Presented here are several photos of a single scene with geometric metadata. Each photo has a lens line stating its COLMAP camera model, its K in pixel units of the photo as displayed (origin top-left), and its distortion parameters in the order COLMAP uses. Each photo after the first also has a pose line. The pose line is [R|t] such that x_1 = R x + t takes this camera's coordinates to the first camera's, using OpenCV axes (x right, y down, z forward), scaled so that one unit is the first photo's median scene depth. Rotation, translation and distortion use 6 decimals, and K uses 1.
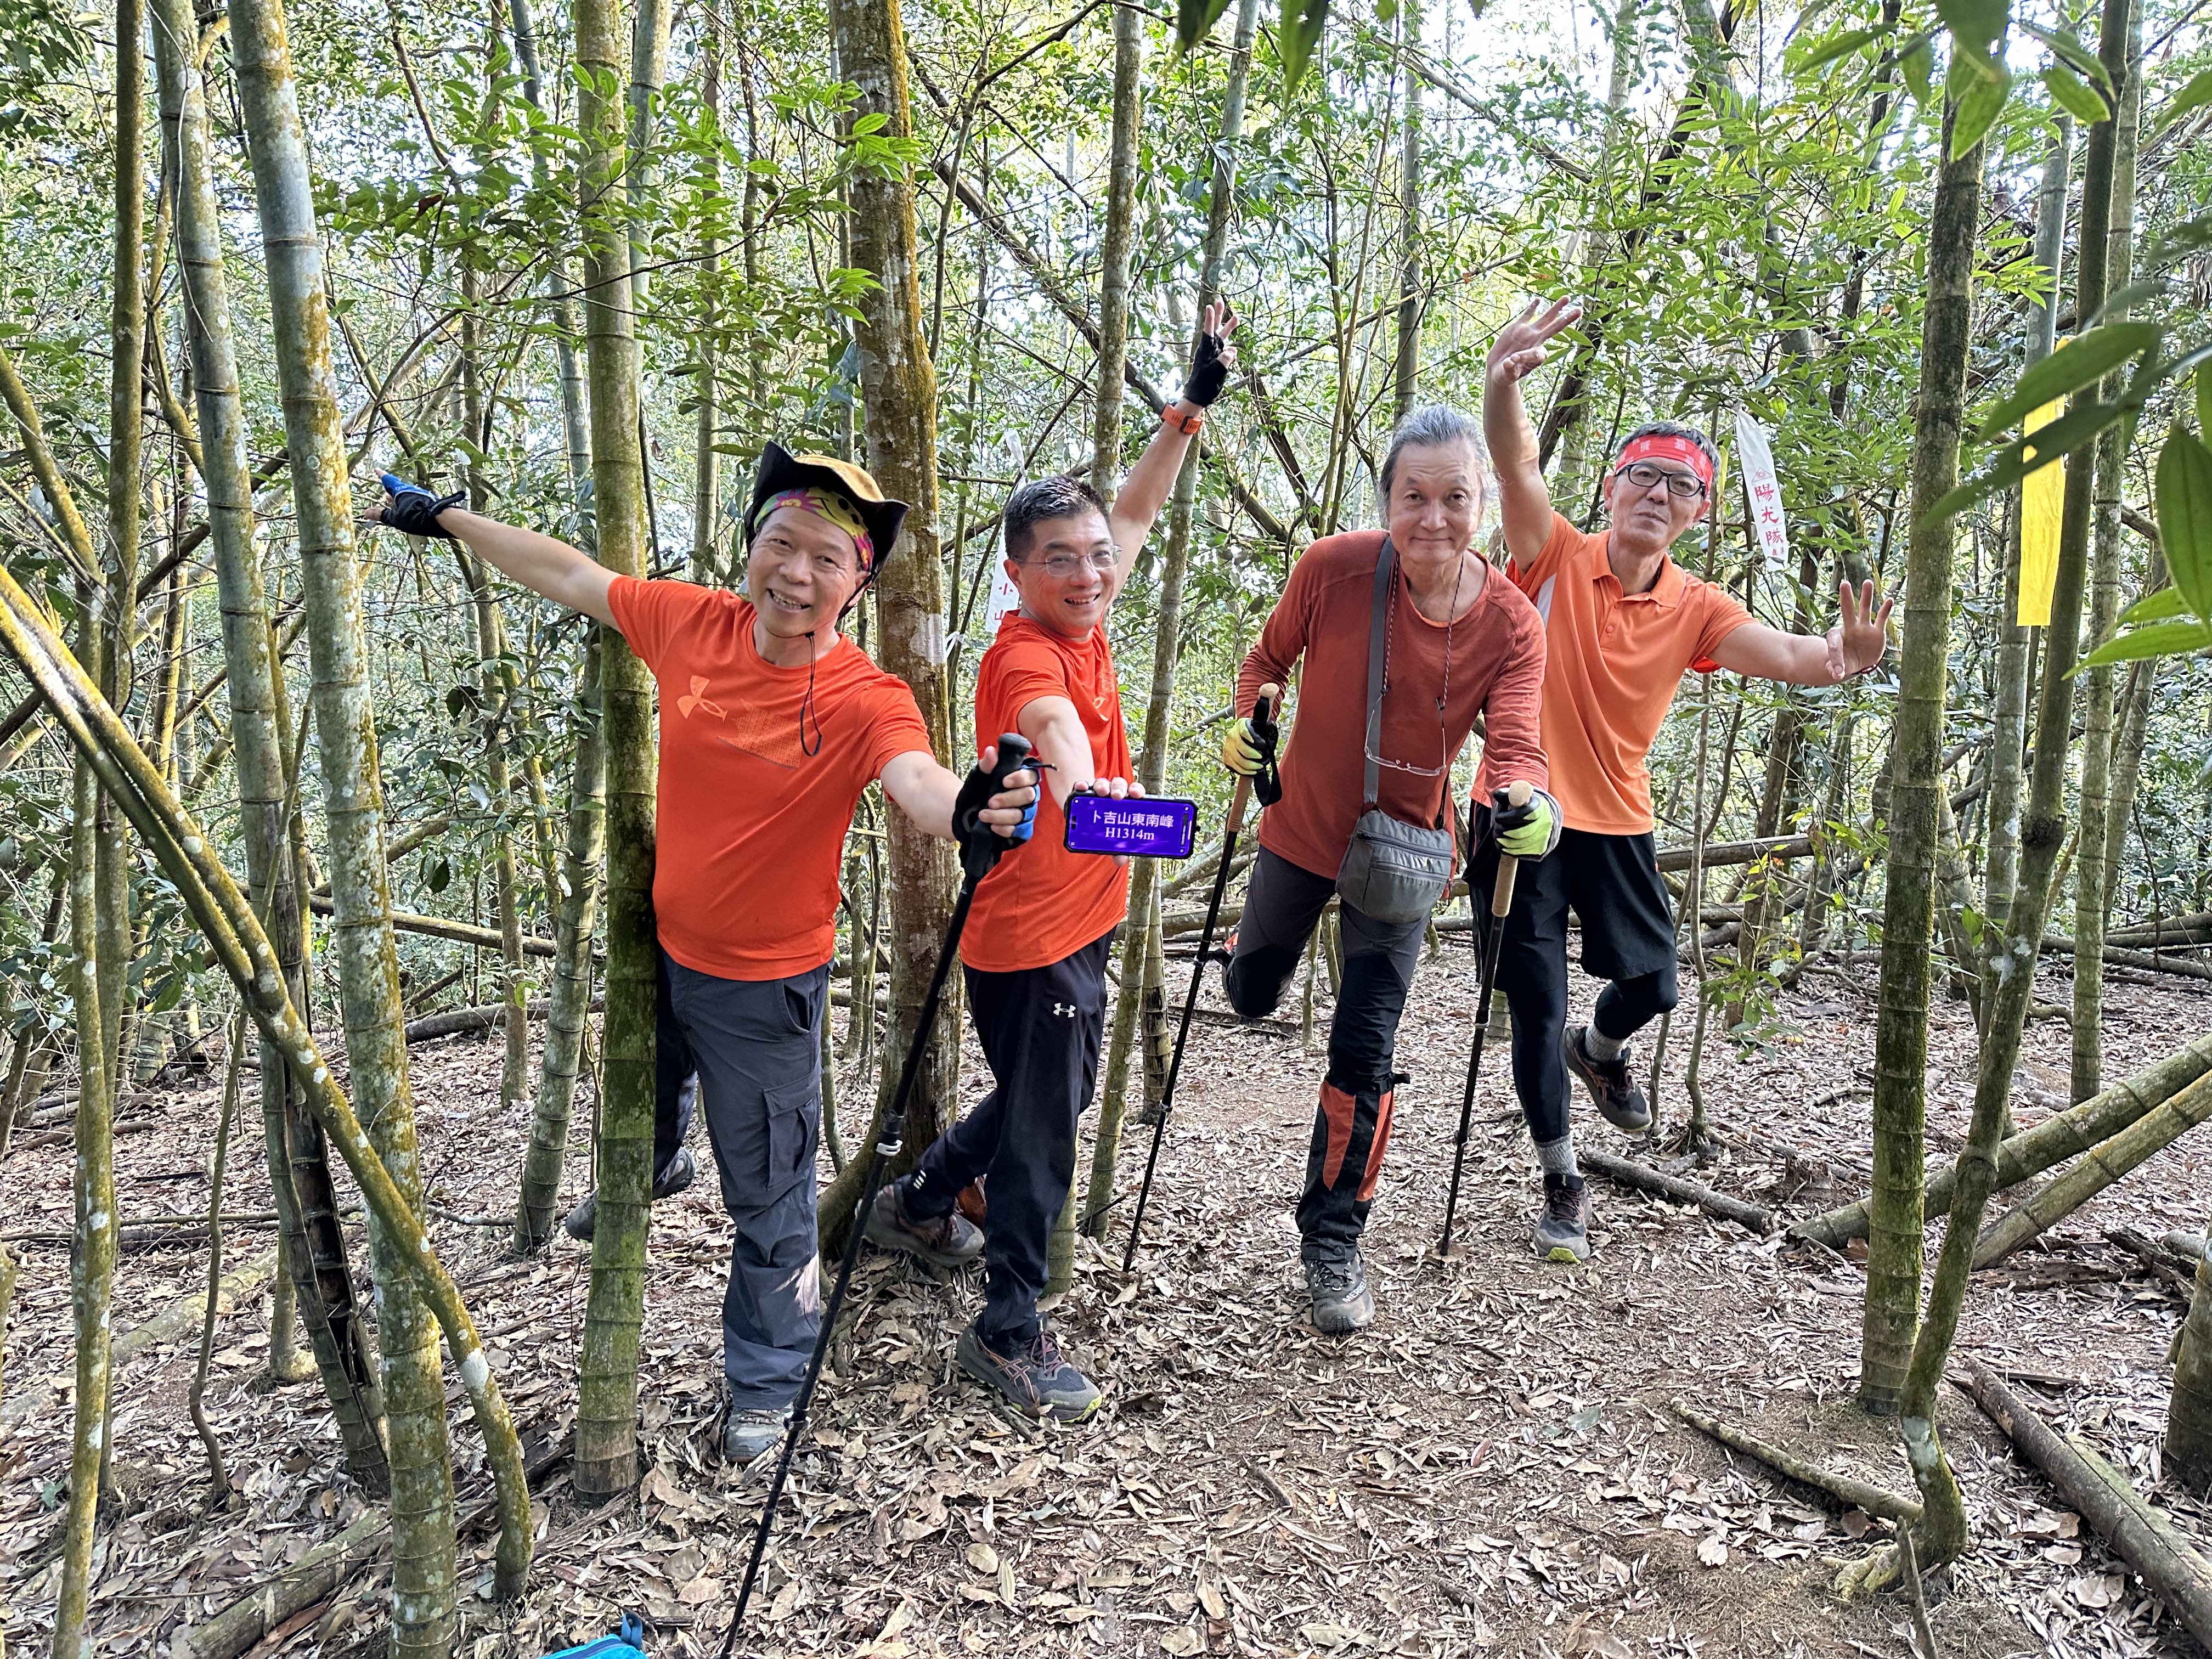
lens RADIAL K [[1565.9, 0, 1106.0], [0, 1565.9, 829.5], [0, 0, 1]] dist [0.102112, -0.107277]
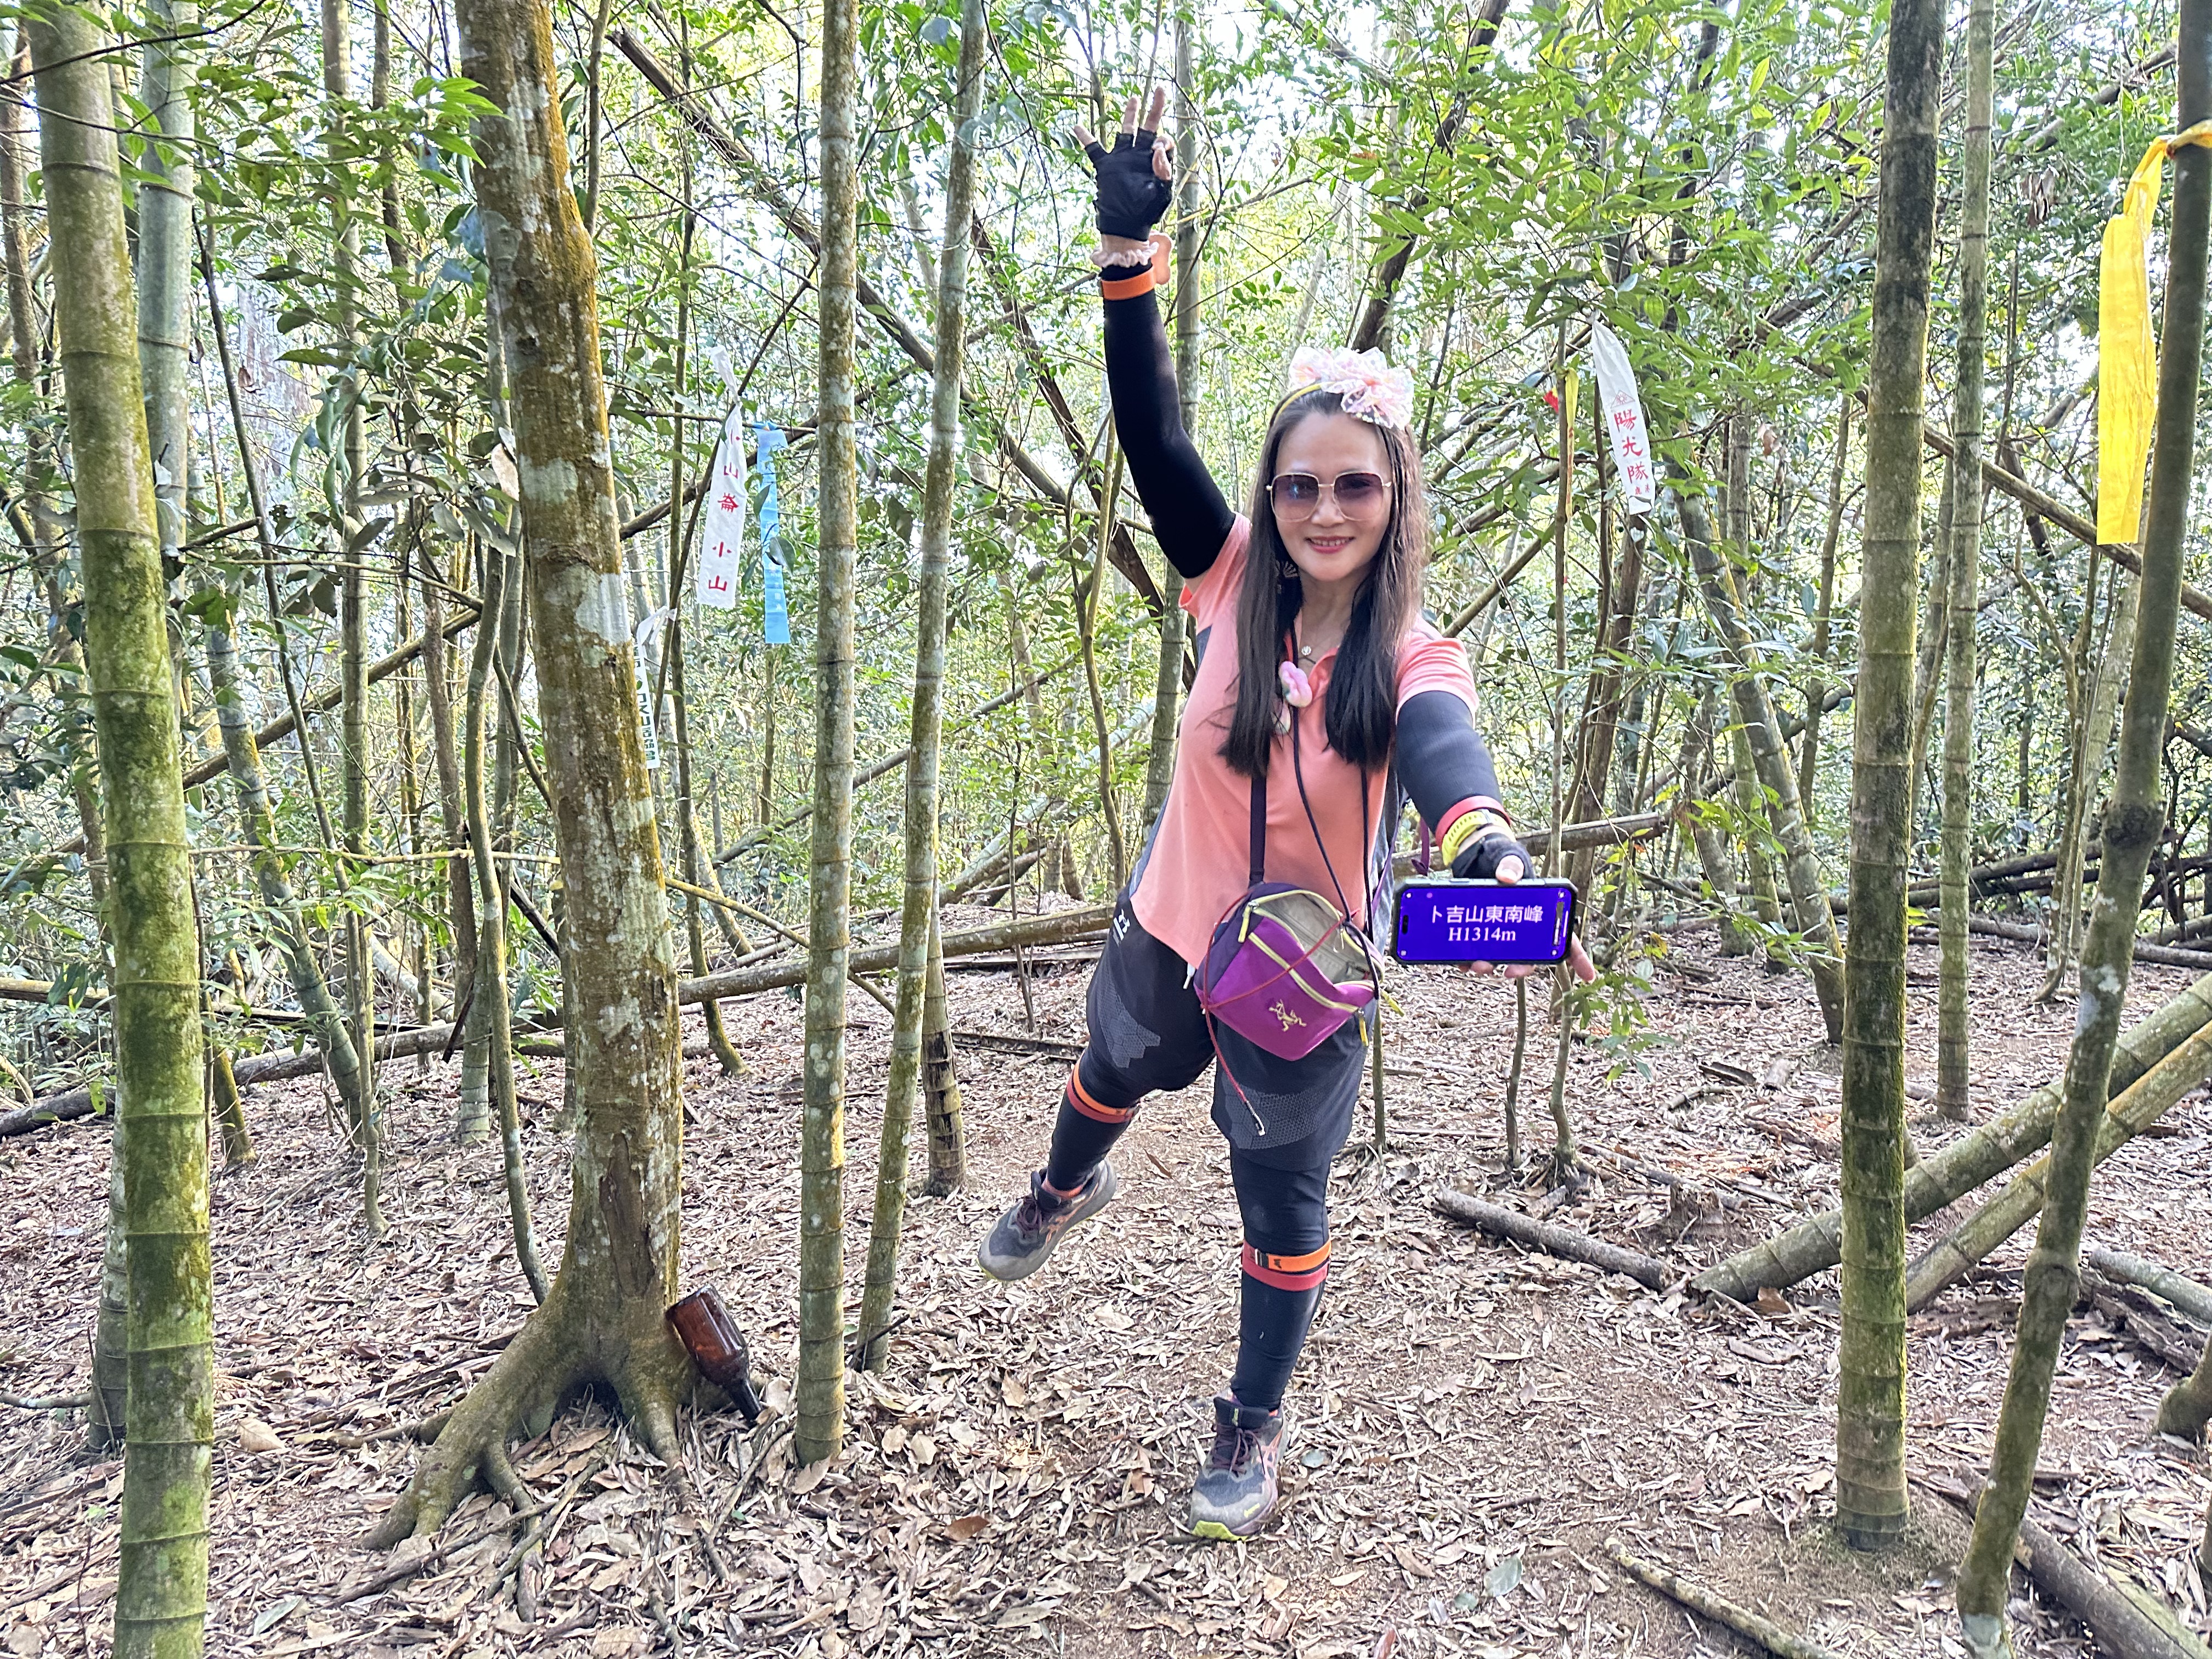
lens RADIAL K [[1565.9, 0, 1106.0], [0, 1565.9, 829.5], [0, 0, 1]] dist [0.102112, -0.107277]
pose [[0.988880, -0.044723, 0.141829, 0.008015], [0.043649, 0.998990, 0.010674, -0.013761], [-0.142163, -0.004365, 0.989834, 0.194018]]
